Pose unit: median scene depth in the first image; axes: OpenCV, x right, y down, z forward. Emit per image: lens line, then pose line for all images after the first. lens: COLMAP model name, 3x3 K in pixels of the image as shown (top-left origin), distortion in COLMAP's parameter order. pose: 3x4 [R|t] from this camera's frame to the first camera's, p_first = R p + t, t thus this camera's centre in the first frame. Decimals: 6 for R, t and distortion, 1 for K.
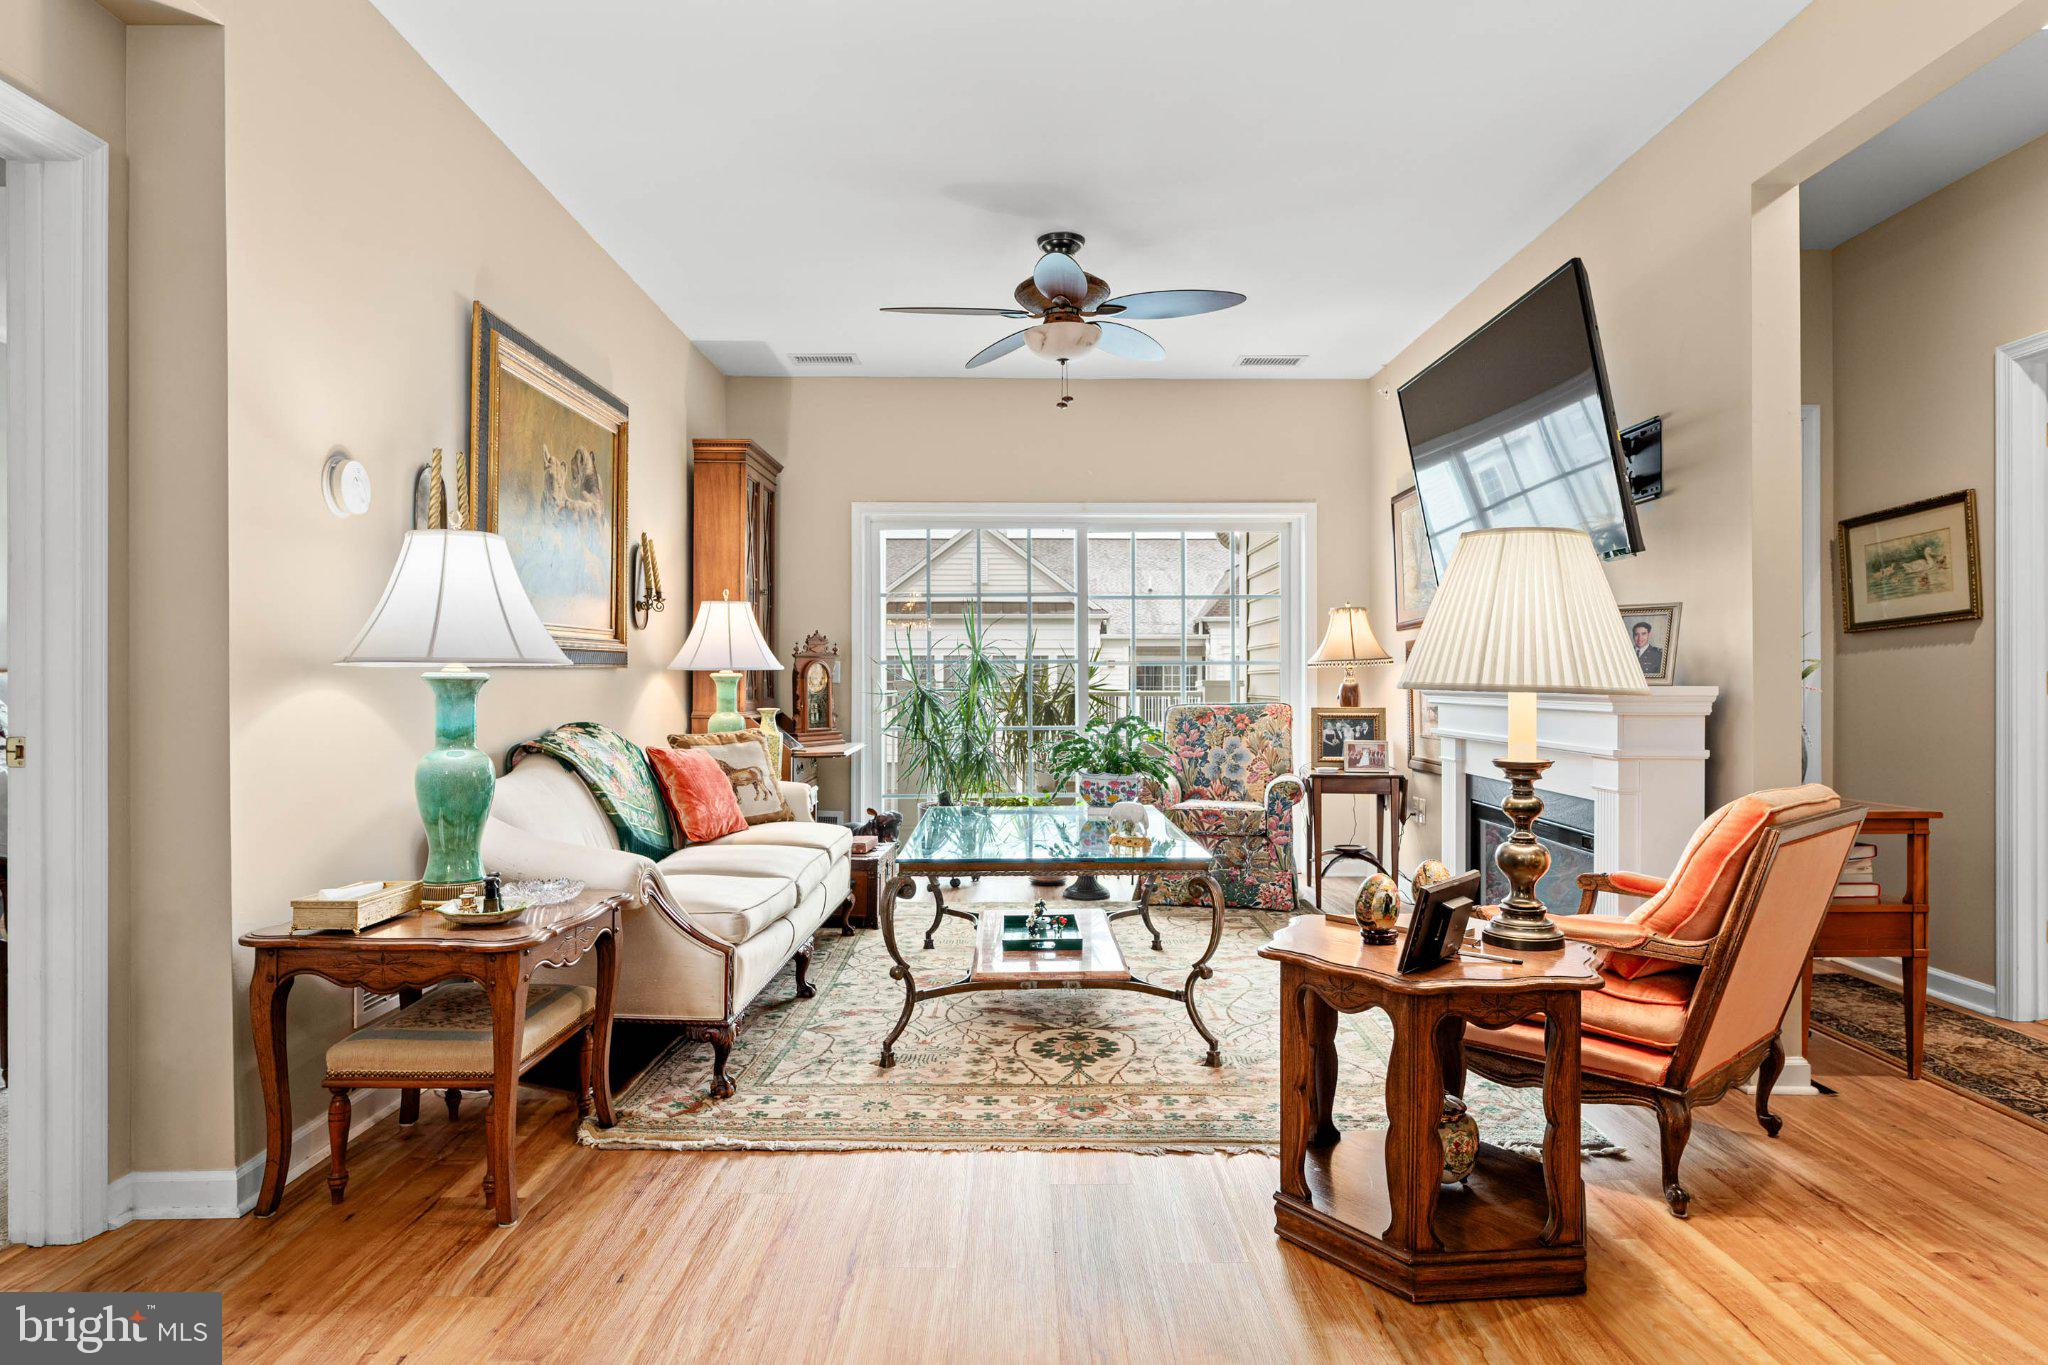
lens RADIAL K [[1178.6, 0, 1024.0], [0, 1178.6, 682.5], [0, 0, 1]] dist [0.000707, -0.002689]
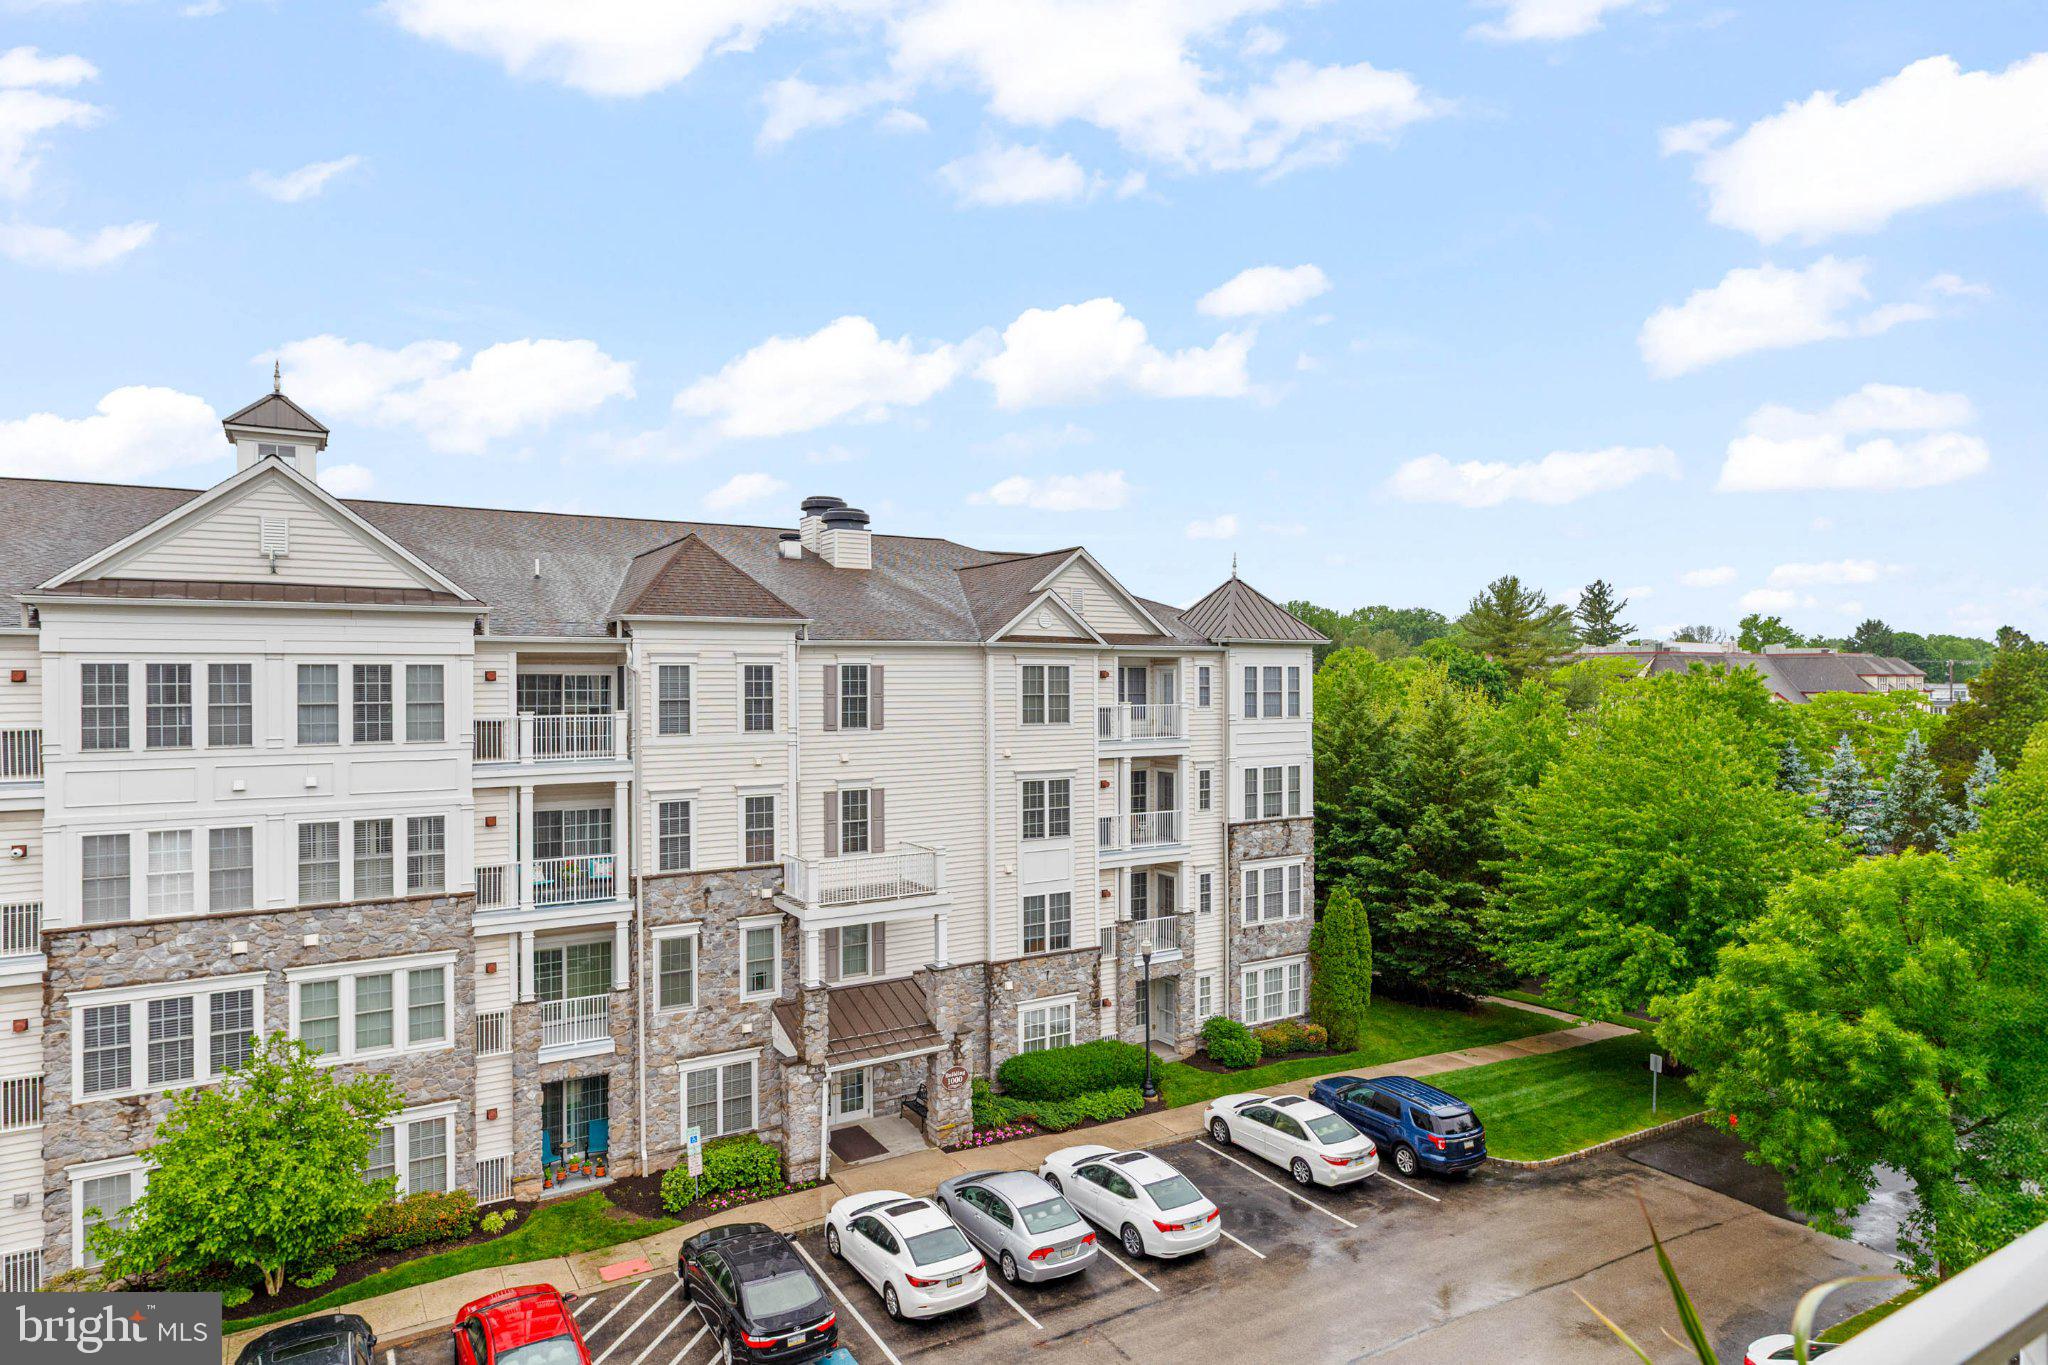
lens RADIAL K [[1178.6, 0, 1024.0], [0, 1178.6, 682.5], [0, 0, 1]] dist [0.000707, -0.002689]
pose [[0.856494, -0.006305, 0.516118, -0.064171], [0.002739, 0.999967, 0.007669, -0.071041], [-0.516150, -0.005155, 0.856483, 0.928837]]
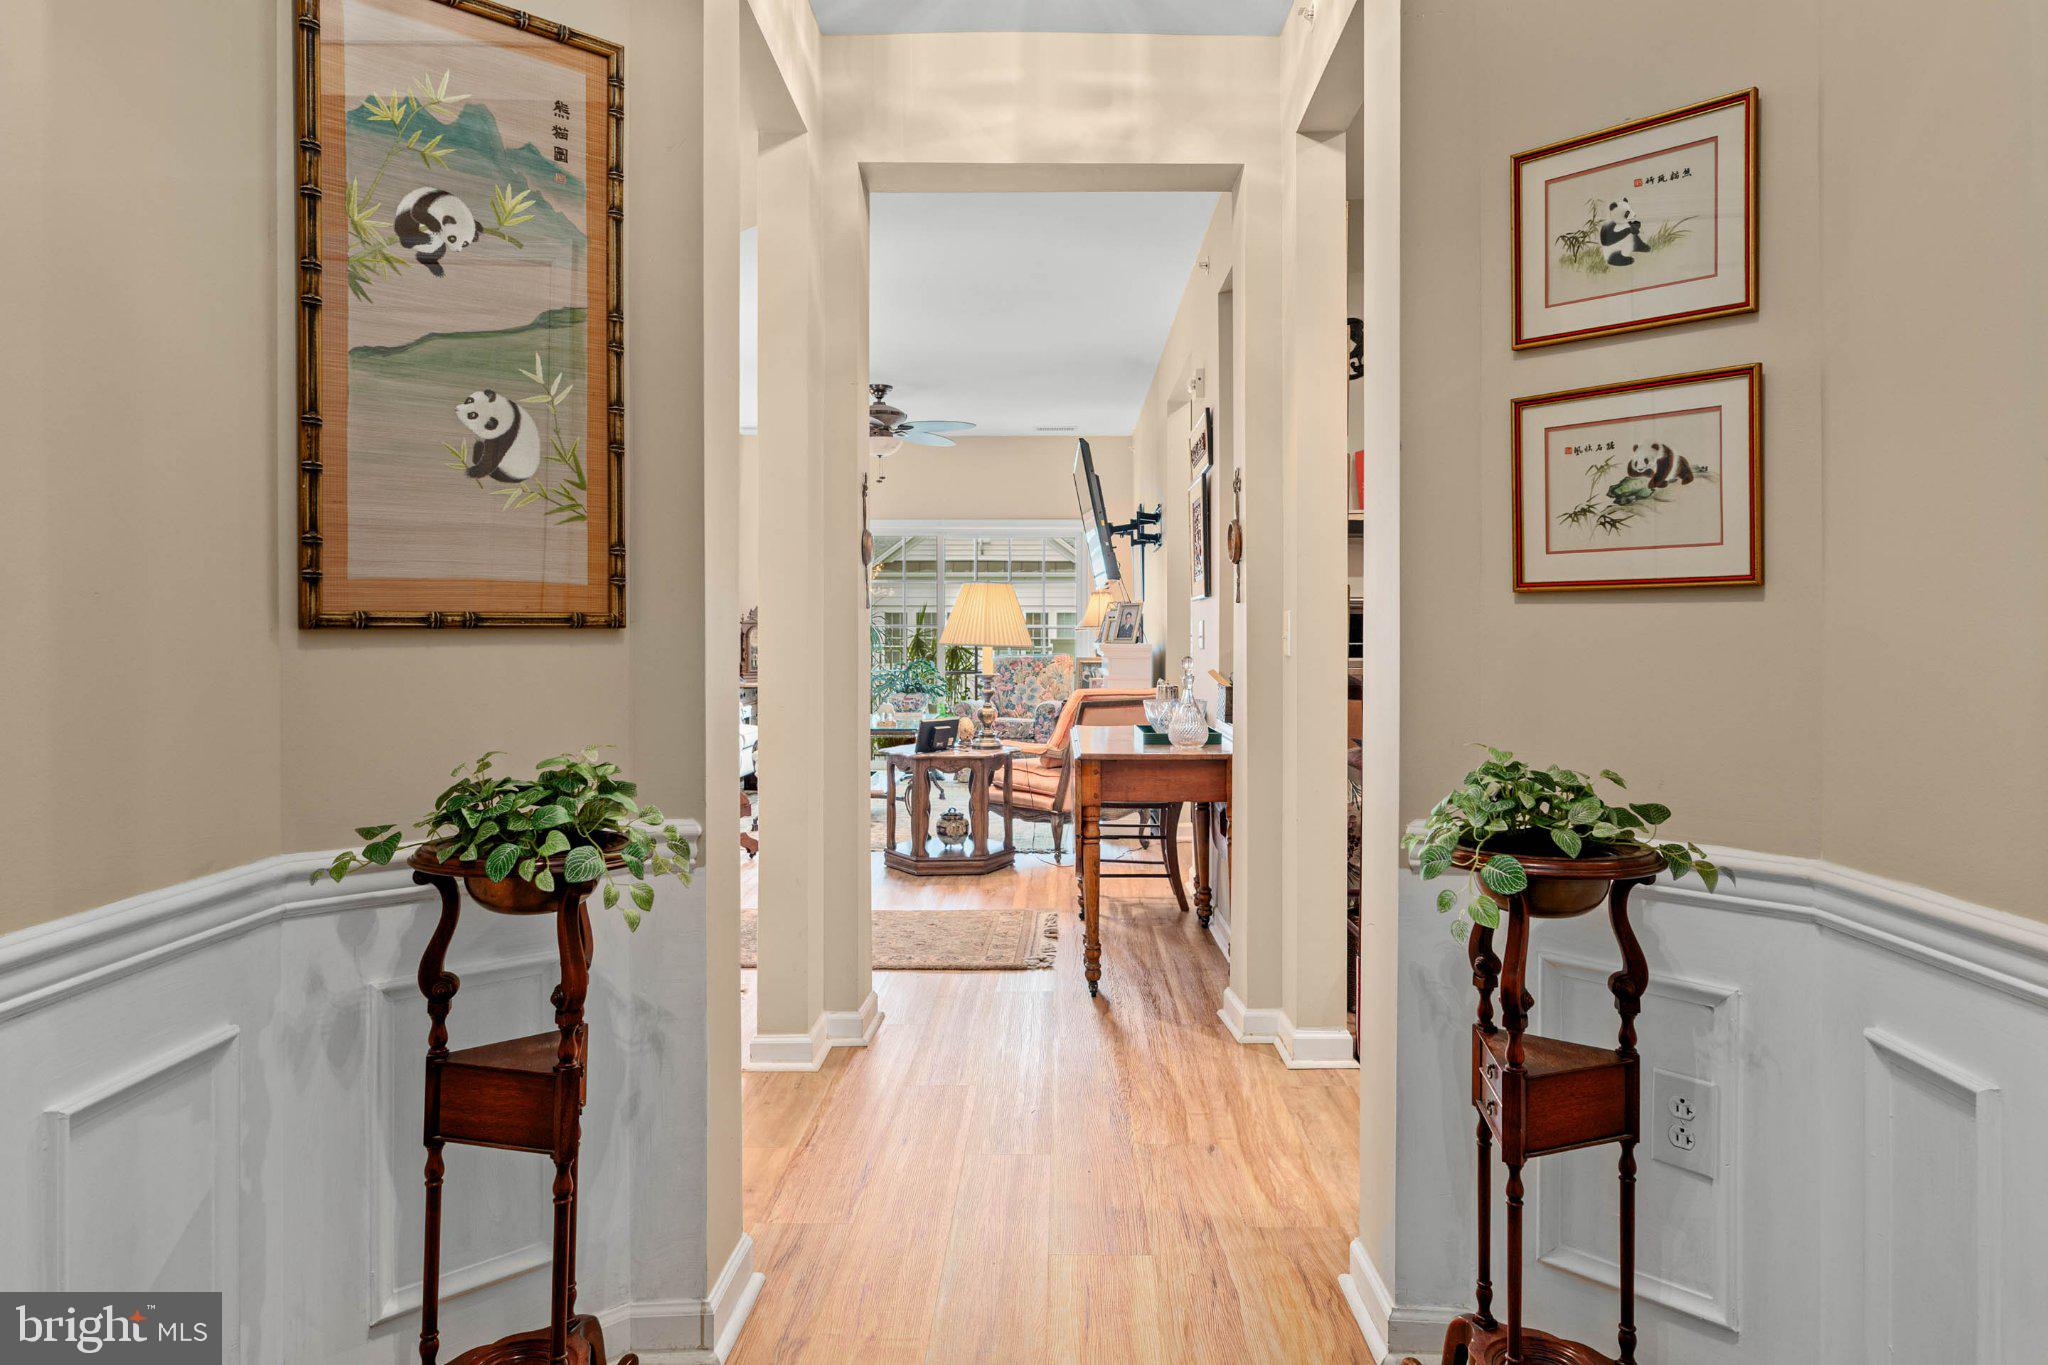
lens RADIAL K [[1165.5, 0, 1023.1], [0, 1165.5, 671.1], [0, 0, 1]] dist [-0.000811, -0.000218]
pose [[0.999677, -0.001307, -0.025365, 0.205654], [0.001962, 0.999665, 0.025822, -0.000496], [0.025323, -0.025863, 0.999345, -0.515981]]
